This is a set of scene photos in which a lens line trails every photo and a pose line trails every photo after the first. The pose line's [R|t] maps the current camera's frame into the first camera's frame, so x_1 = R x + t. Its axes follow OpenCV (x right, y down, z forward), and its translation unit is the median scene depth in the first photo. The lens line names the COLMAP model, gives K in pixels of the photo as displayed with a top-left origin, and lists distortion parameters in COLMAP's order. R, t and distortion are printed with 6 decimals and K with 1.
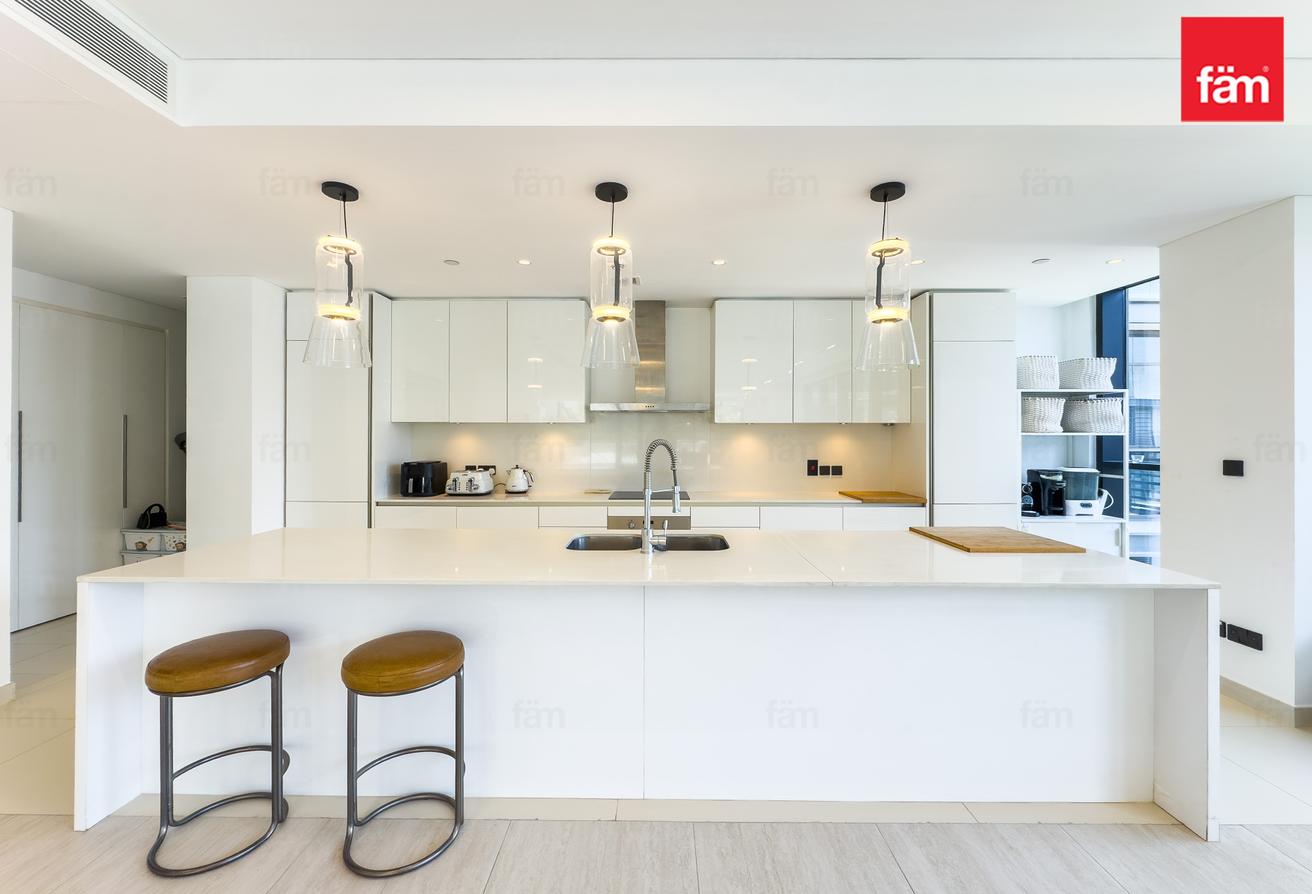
lens RADIAL K [[517.8, 0, 662.8], [0, 517.8, 434.0], [0, 0, 1]] dist [-0.000664, -0.000072]
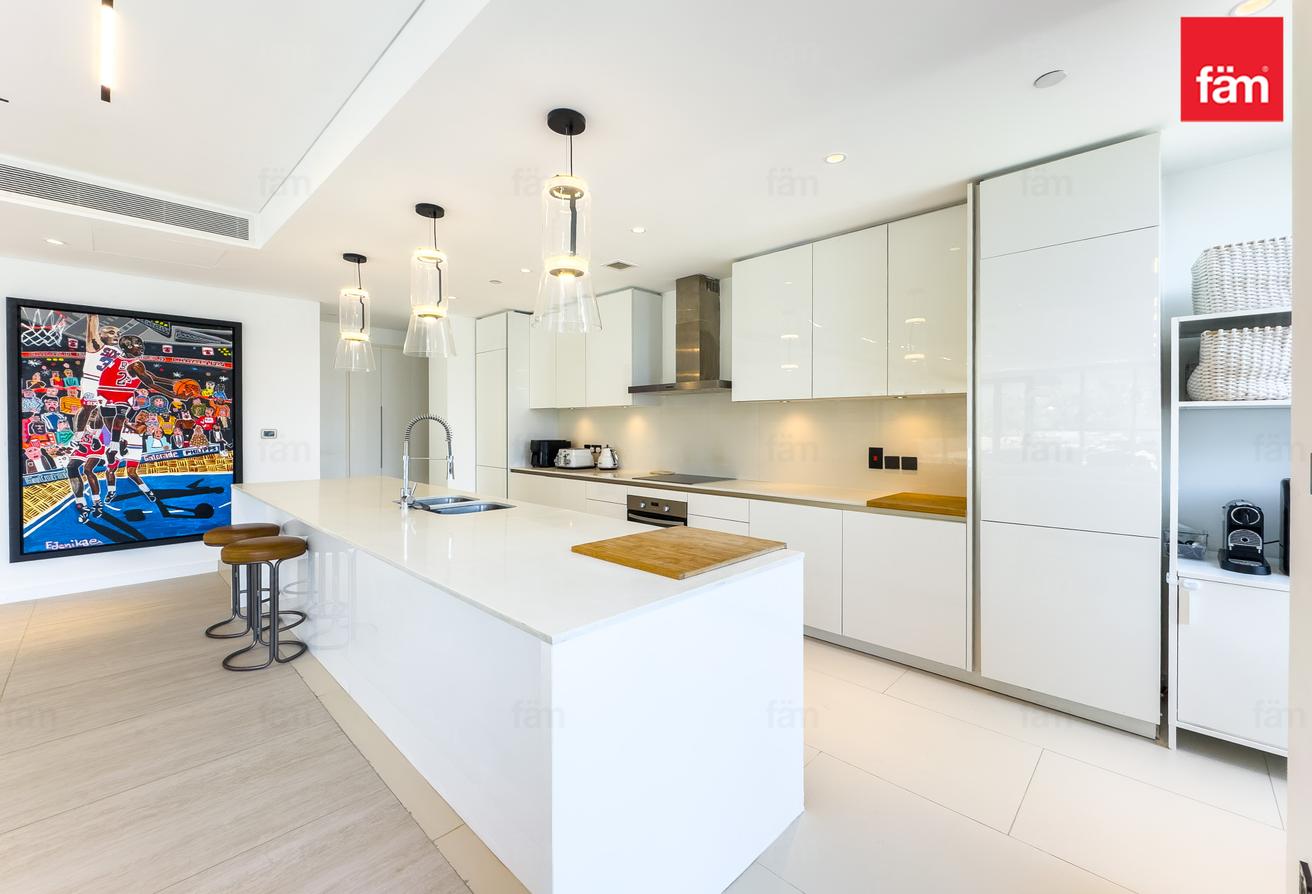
lens RADIAL K [[534.2, 0, 673.8], [0, 534.2, 428.9], [0, 0, 1]] dist [-0.002021, -0.000274]
pose [[0.736940, 0.003165, -0.675951, 0.648265], [0.001804, 0.999976, 0.006649, 0.018972], [0.675956, -0.006119, 0.736917, 0.260106]]
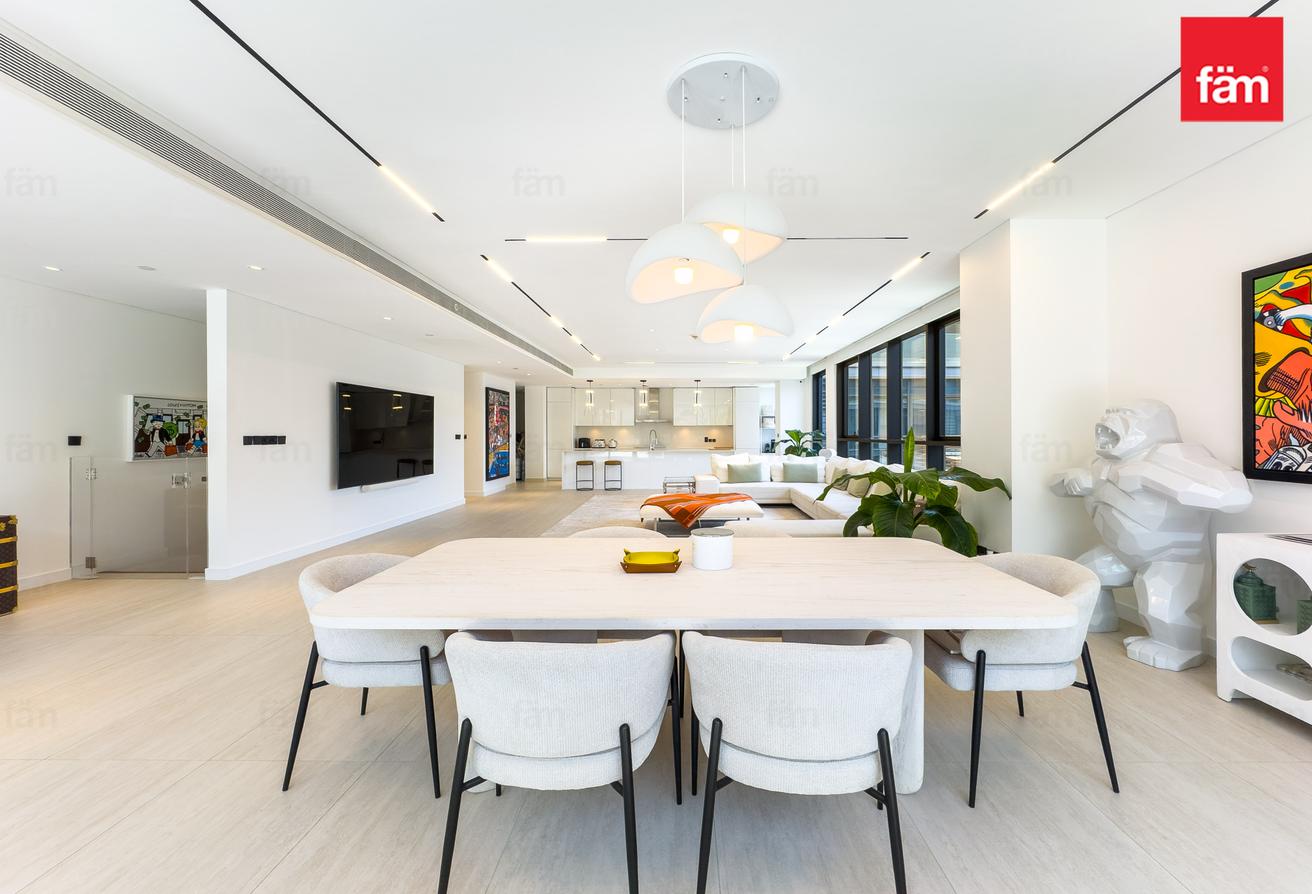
lens RADIAL K [[534.2, 0, 673.8], [0, 534.2, 428.9], [0, 0, 1]] dist [-0.002021, -0.000274]
pose [[0.999949, -0.005554, 0.008421, 0.073564], [0.005597, 0.999971, -0.005155, 0.017642], [-0.008392, 0.005202, 0.999951, -2.419313]]
